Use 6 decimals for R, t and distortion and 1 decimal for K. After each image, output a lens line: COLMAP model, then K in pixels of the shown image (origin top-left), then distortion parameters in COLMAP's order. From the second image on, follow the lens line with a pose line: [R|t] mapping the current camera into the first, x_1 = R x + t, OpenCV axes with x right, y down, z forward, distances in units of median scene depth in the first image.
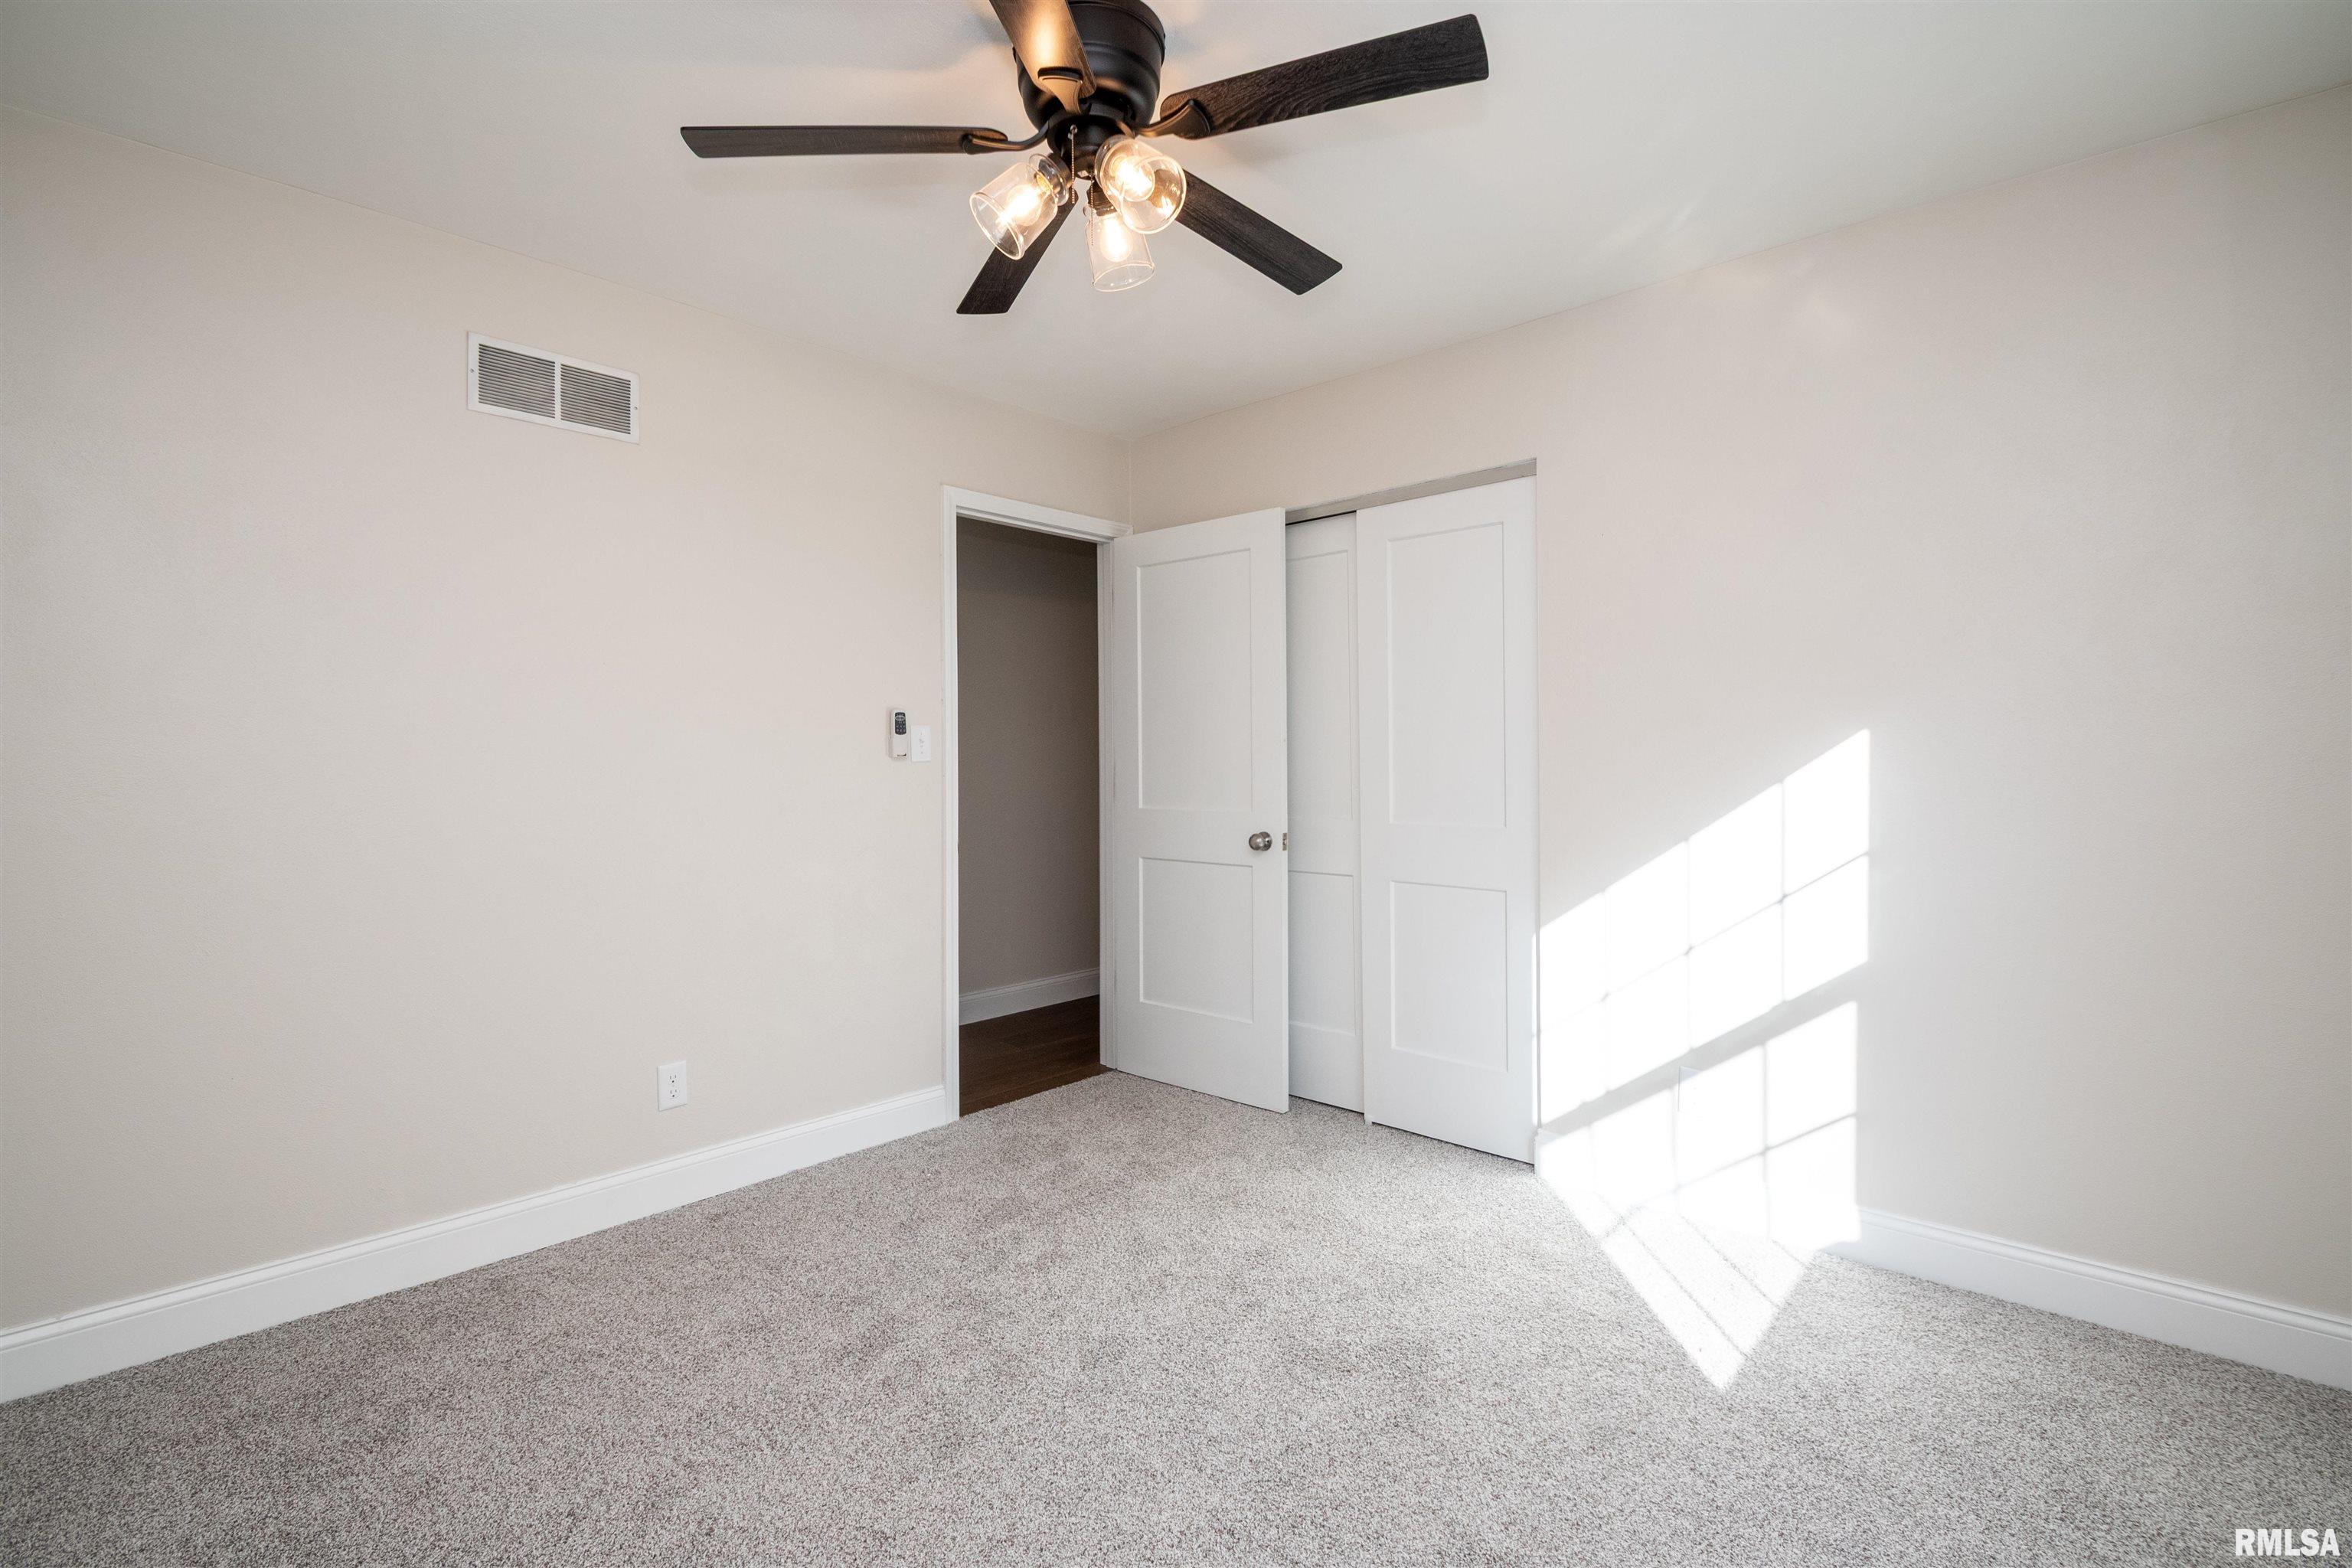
lens RADIAL K [[1065.1, 0, 1169.8], [0, 1065.1, 772.6], [0, 0, 1]] dist [-0.000344, -0.000468]
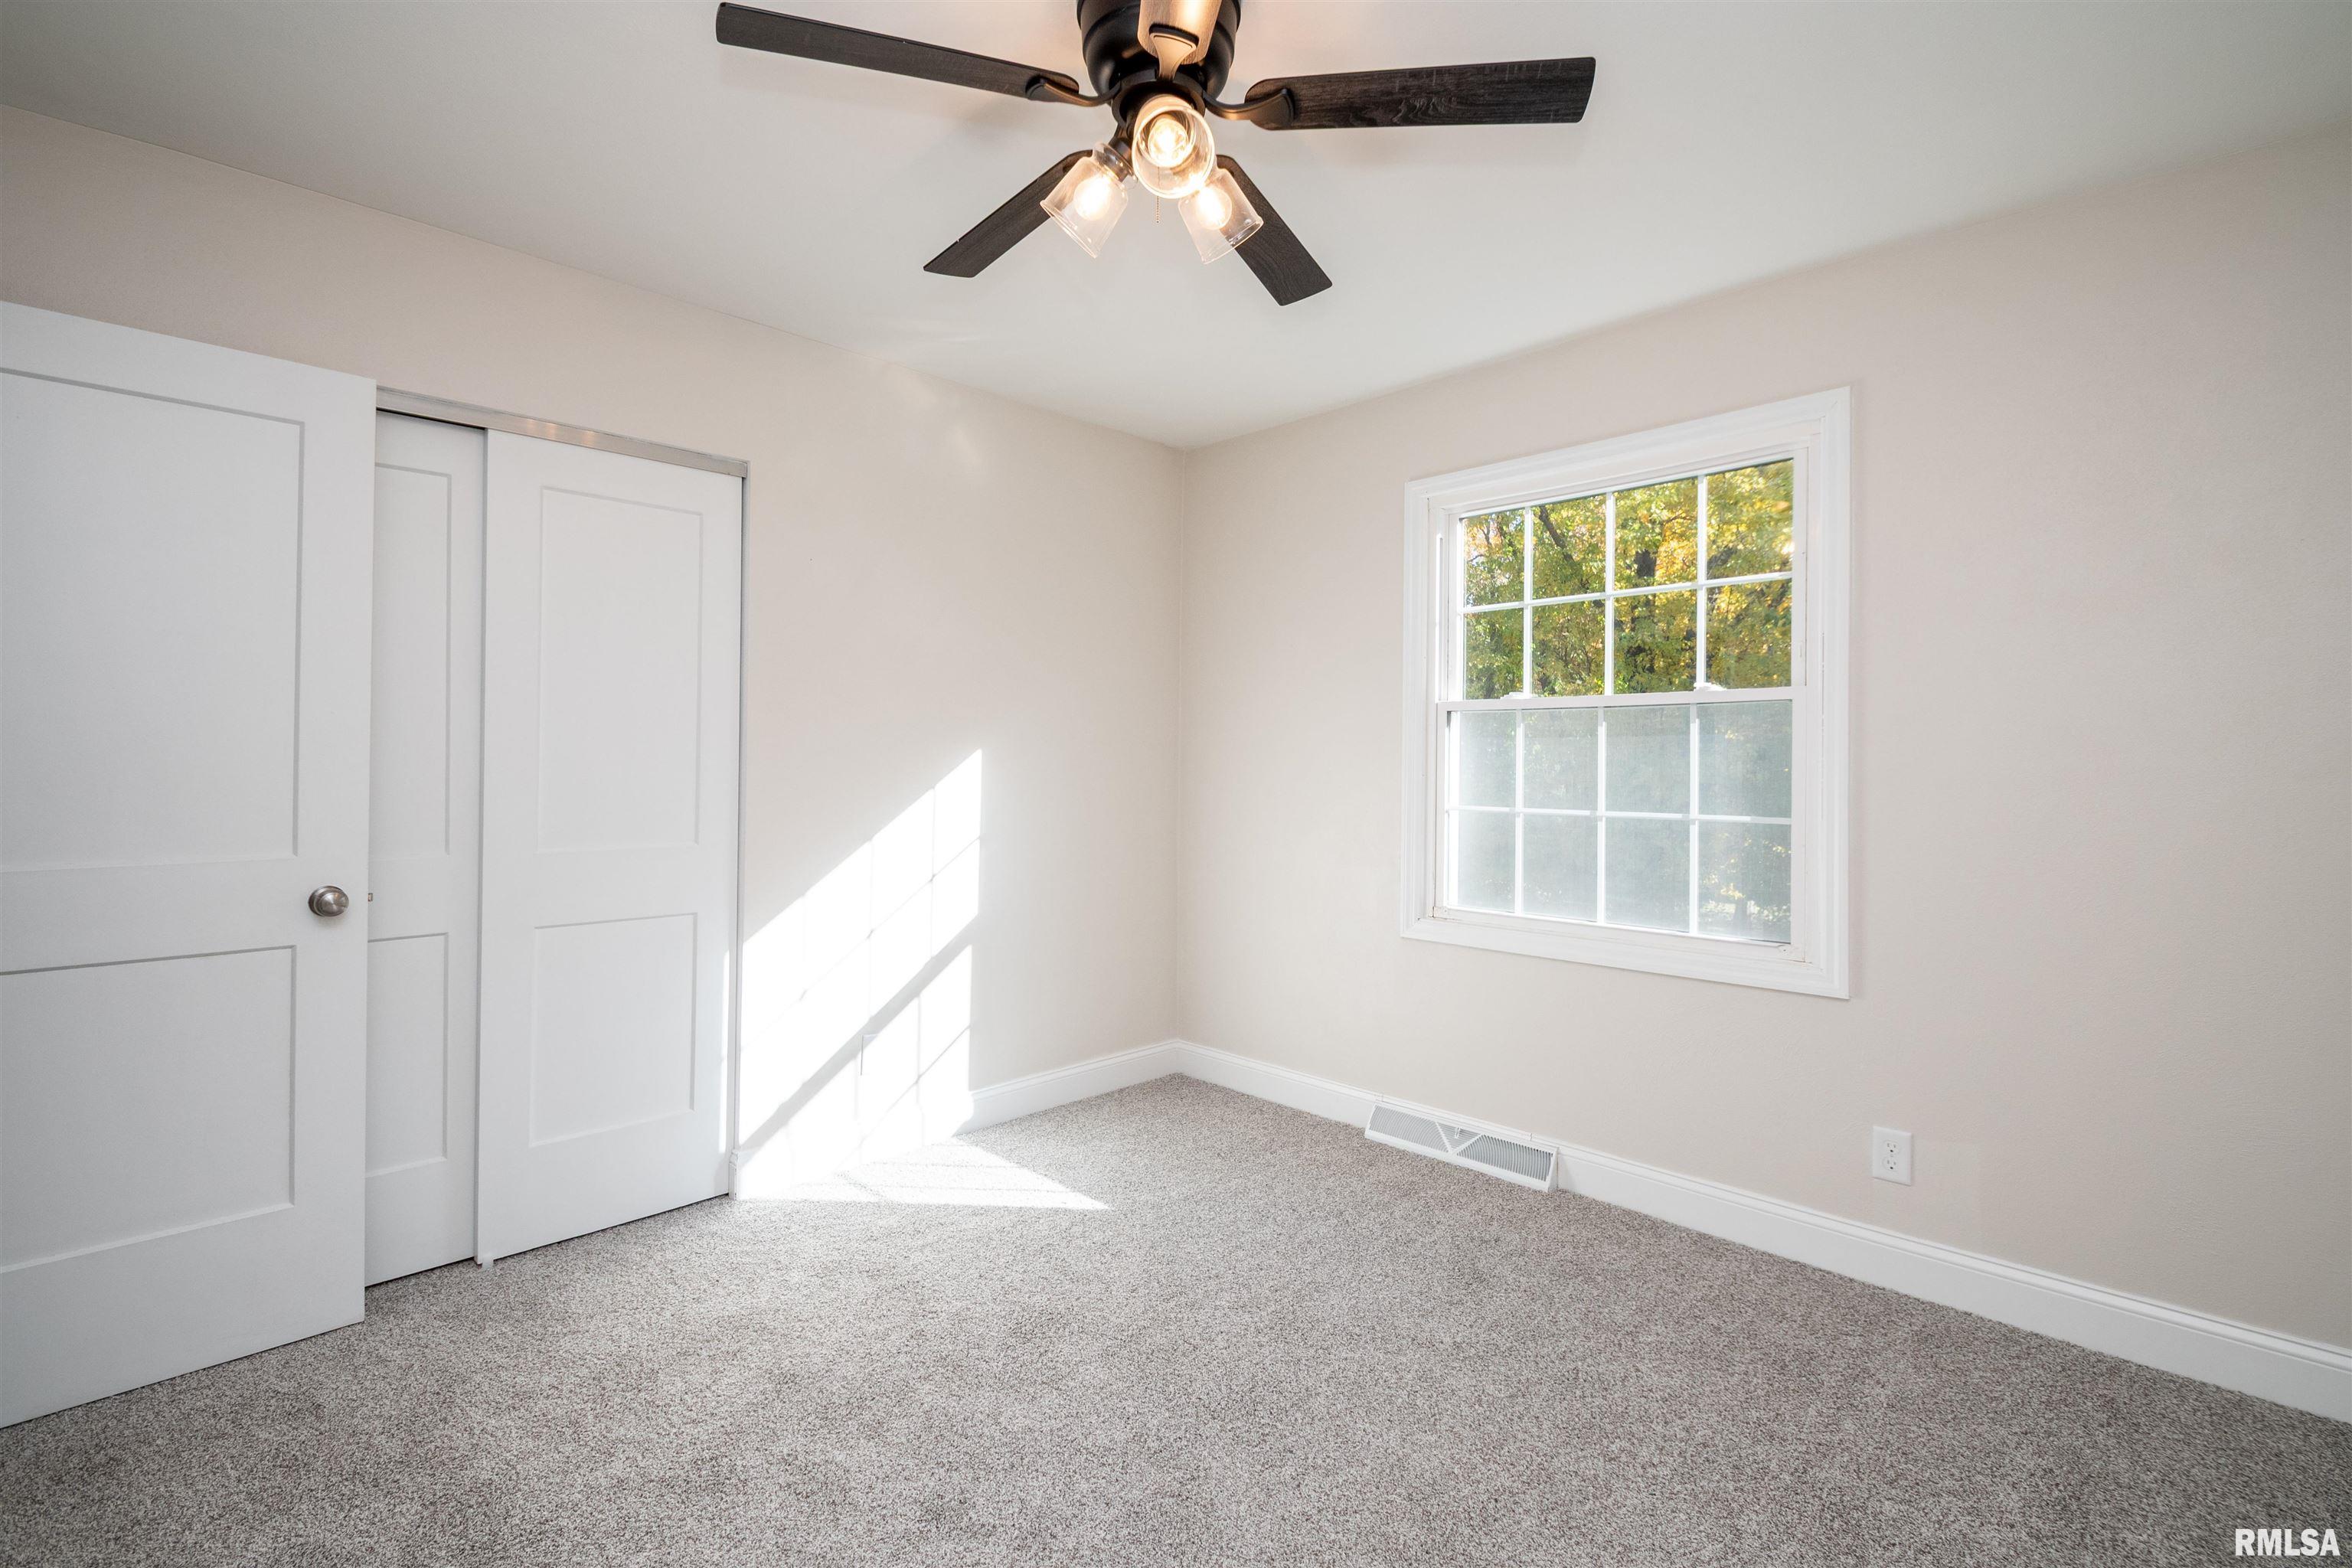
lens RADIAL K [[1065.1, 0, 1174.9], [0, 1065.1, 769.9], [0, 0, 1]] dist [-0.000344, -0.000468]
pose [[0.028746, 0.000275, 0.999587, -0.698032], [0.010371, 0.999946, -0.000573, -0.009285], [-0.999533, 0.010383, 0.028742, 0.654793]]
